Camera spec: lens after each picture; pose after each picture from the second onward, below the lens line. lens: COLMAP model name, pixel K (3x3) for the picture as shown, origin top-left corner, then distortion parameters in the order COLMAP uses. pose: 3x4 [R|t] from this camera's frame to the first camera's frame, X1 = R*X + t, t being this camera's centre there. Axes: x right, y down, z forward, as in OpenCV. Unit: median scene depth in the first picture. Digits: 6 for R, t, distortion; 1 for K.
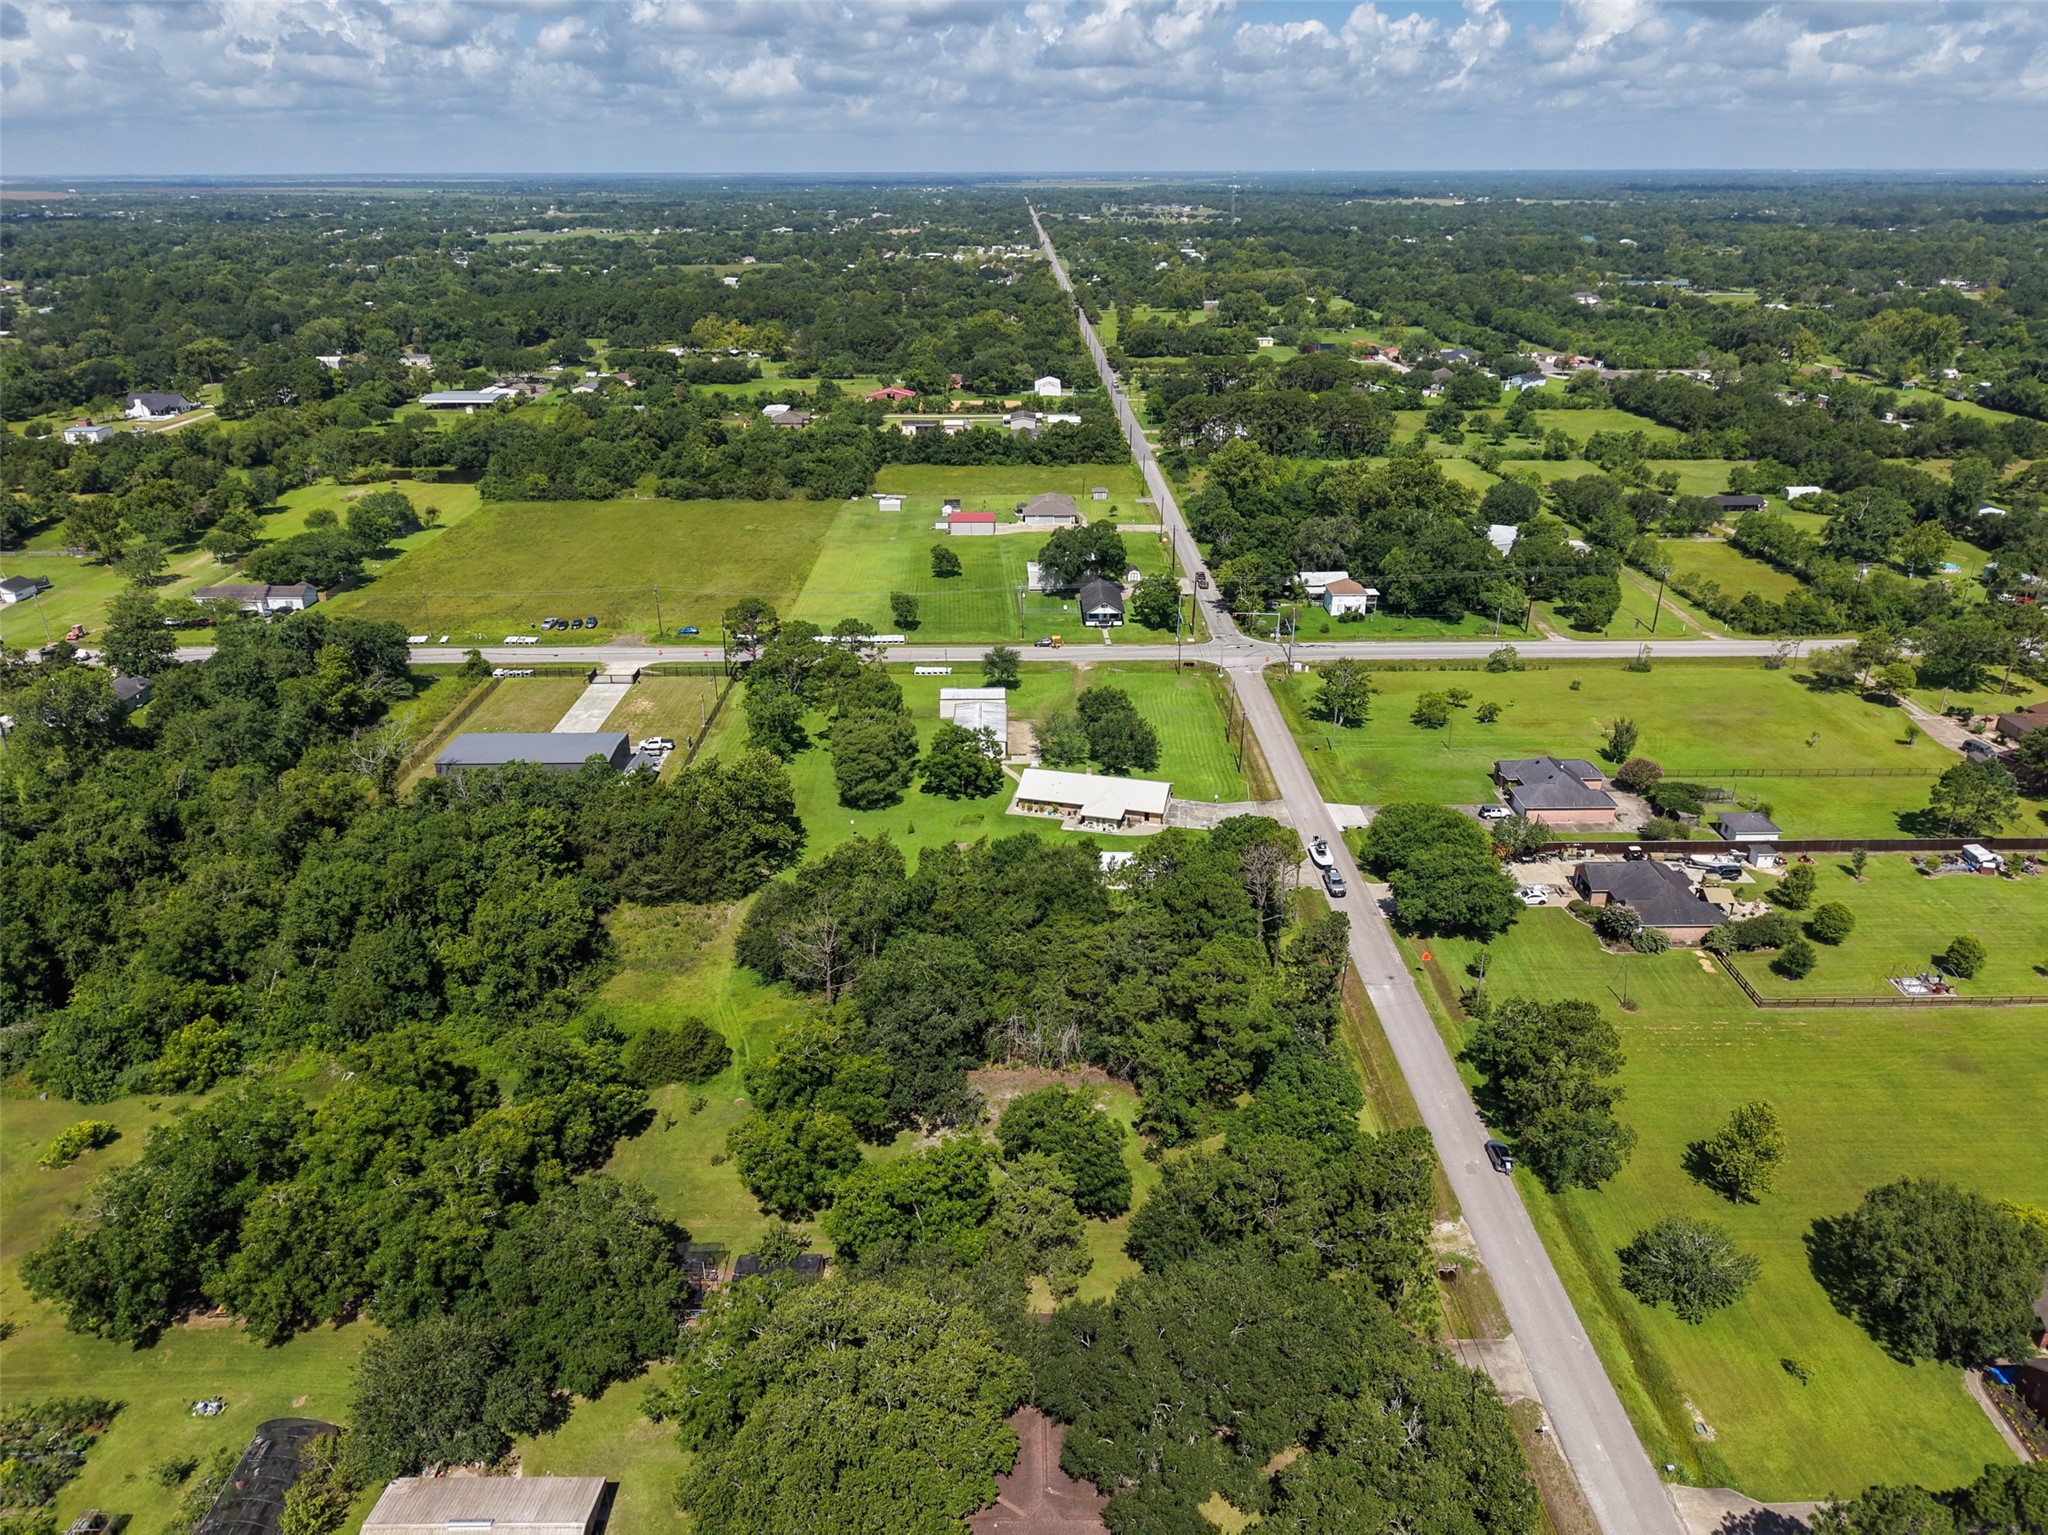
lens RADIAL K [[1373.1, 0, 1026.1], [0, 1373.1, 767.1], [0, 0, 1]] dist [0.017470, -0.016569]
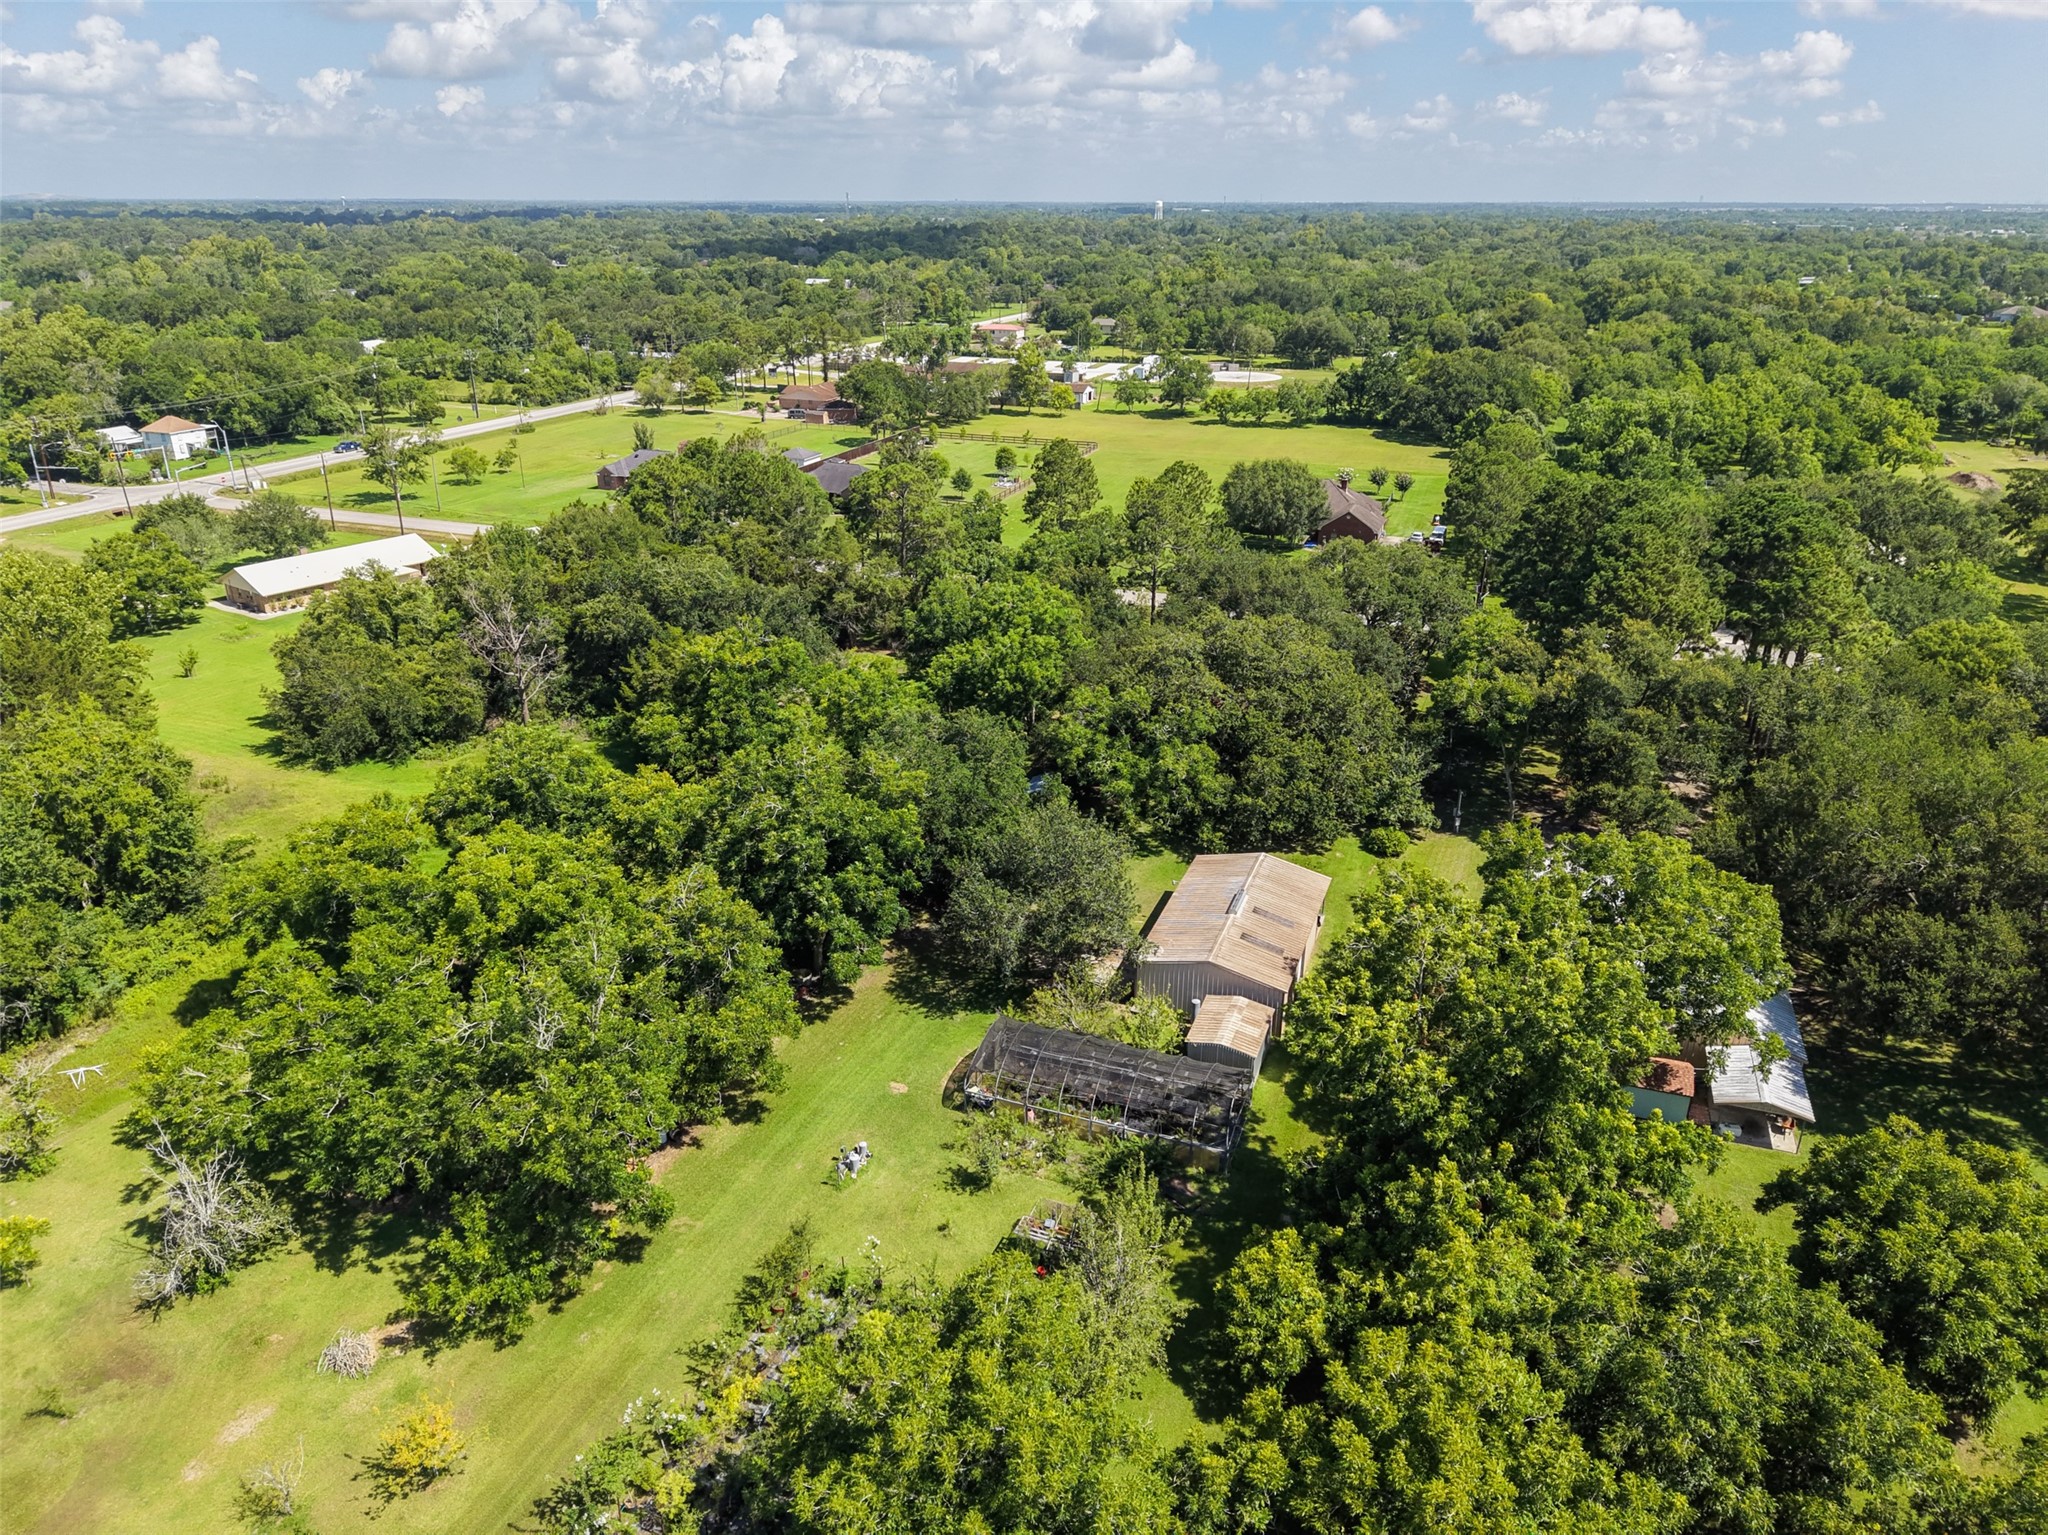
lens RADIAL K [[1371.5, 0, 1025.8], [0, 1371.5, 768.2], [0, 0, 1]] dist [0.020589, -0.018892]
pose [[0.360675, -0.353416, 0.863140, -0.480373], [0.369679, 0.903802, 0.215589, 0.087594], [-0.856301, 0.241327, 0.456630, 0.272410]]
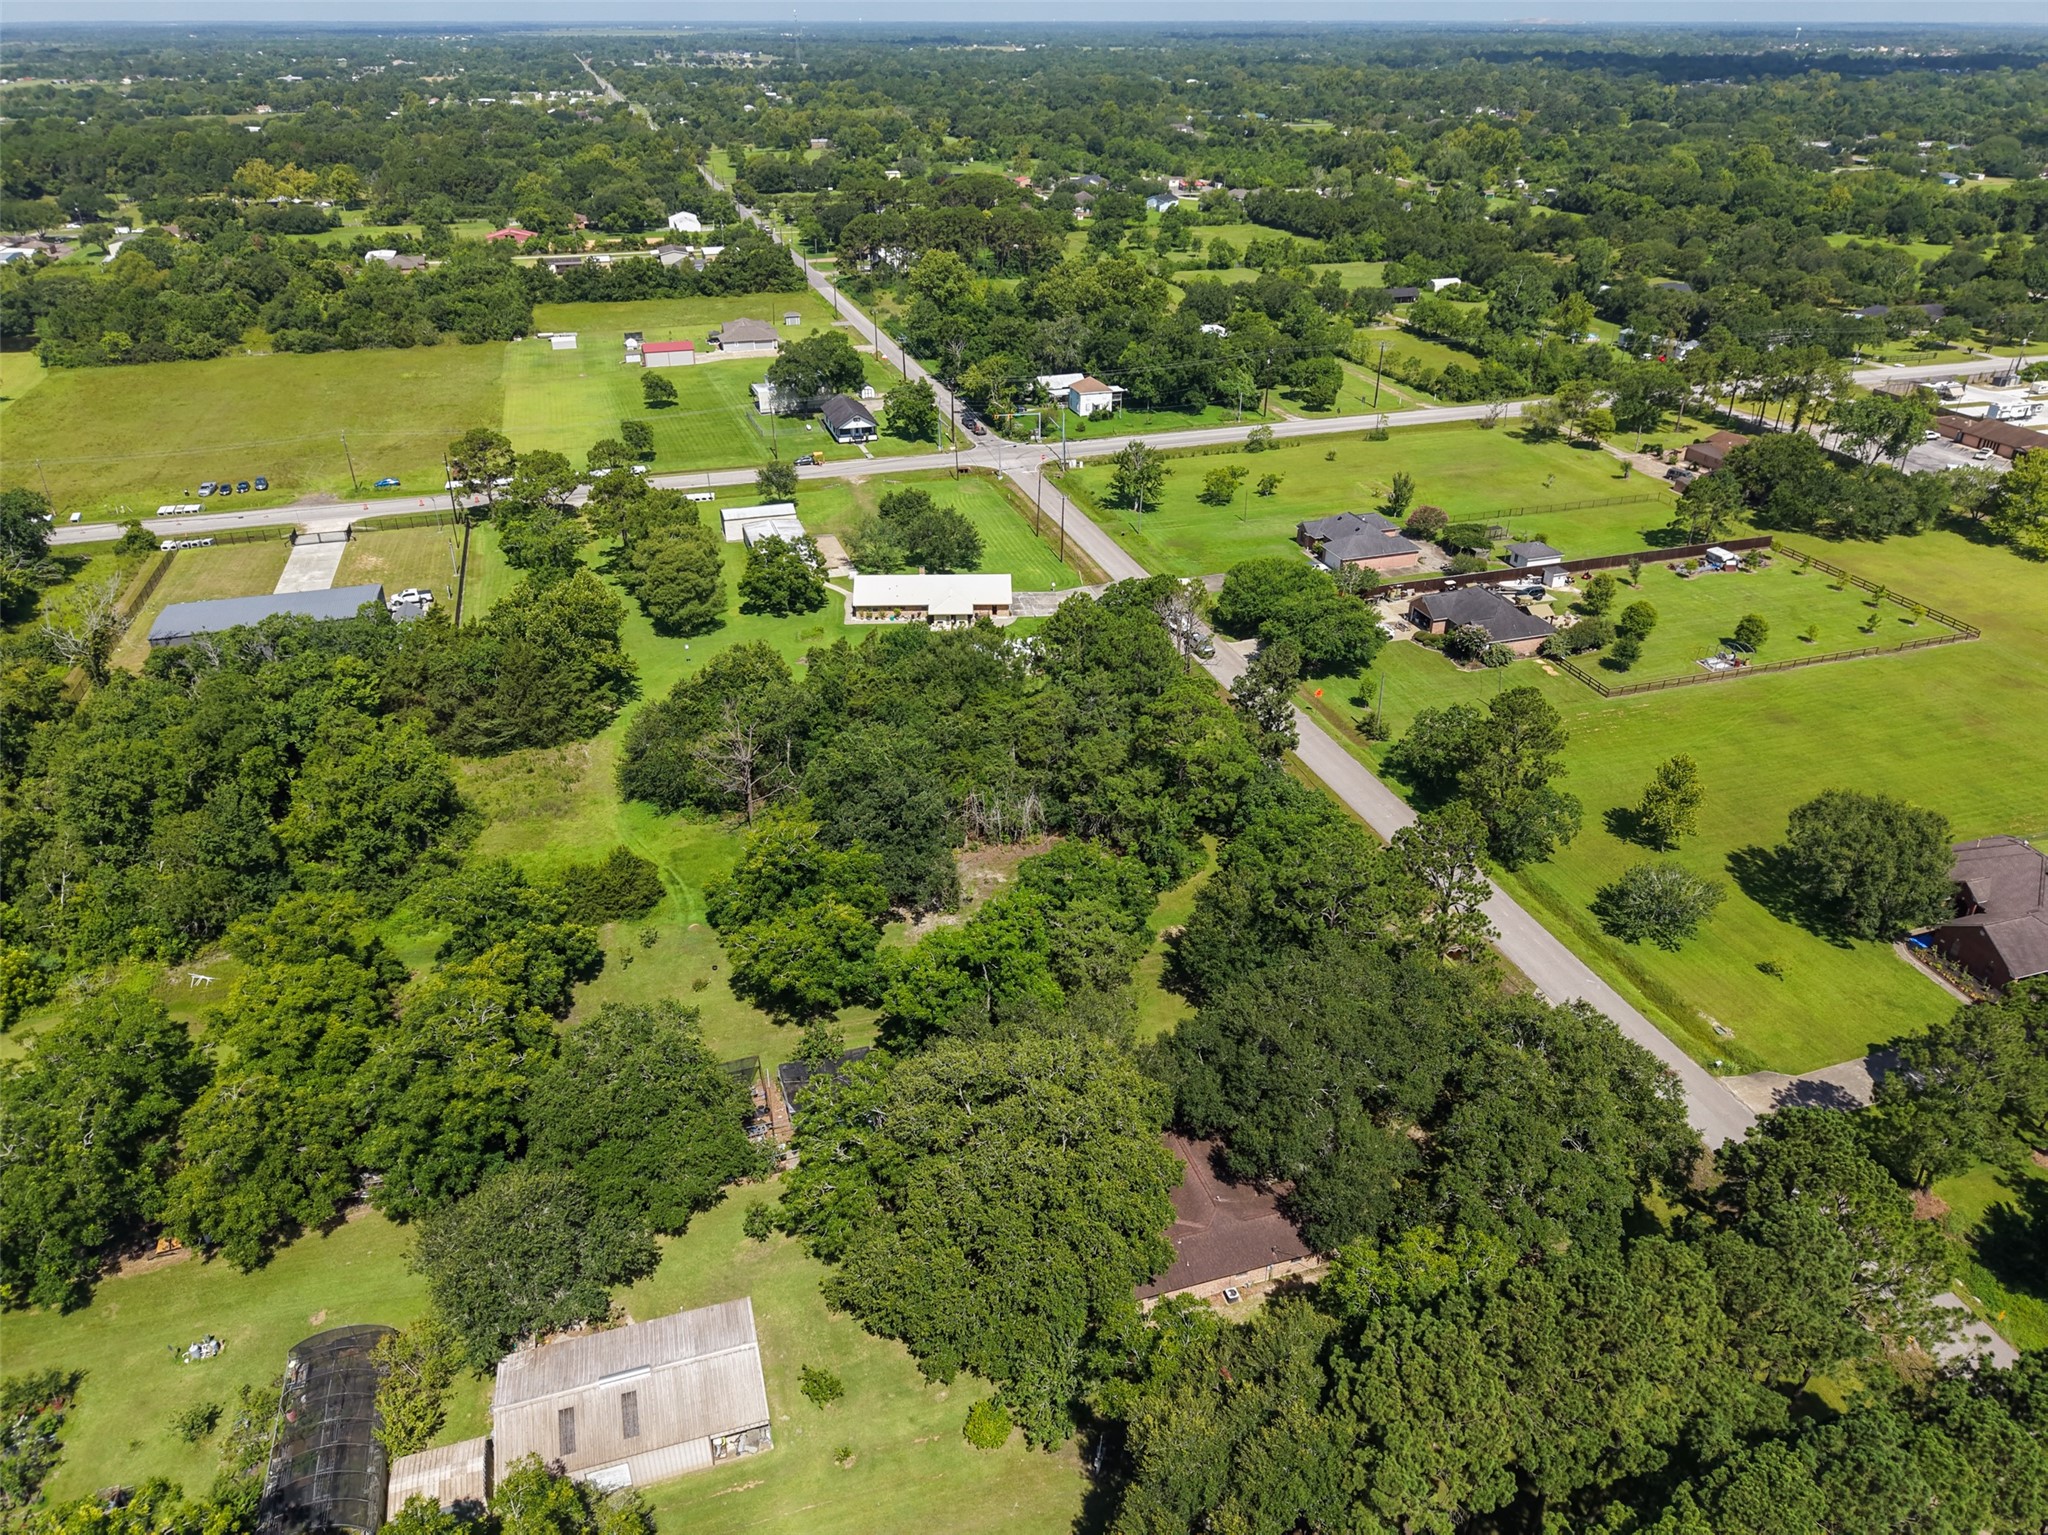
lens RADIAL K [[1373.1, 0, 1026.1], [0, 1373.1, 767.1], [0, 0, 1]] dist [0.017470, -0.016569]
pose [[0.956432, -0.137459, 0.257570, -0.132334], [0.114517, 0.988158, 0.102122, 0.043652], [-0.268558, -0.068177, 0.960848, 0.048707]]
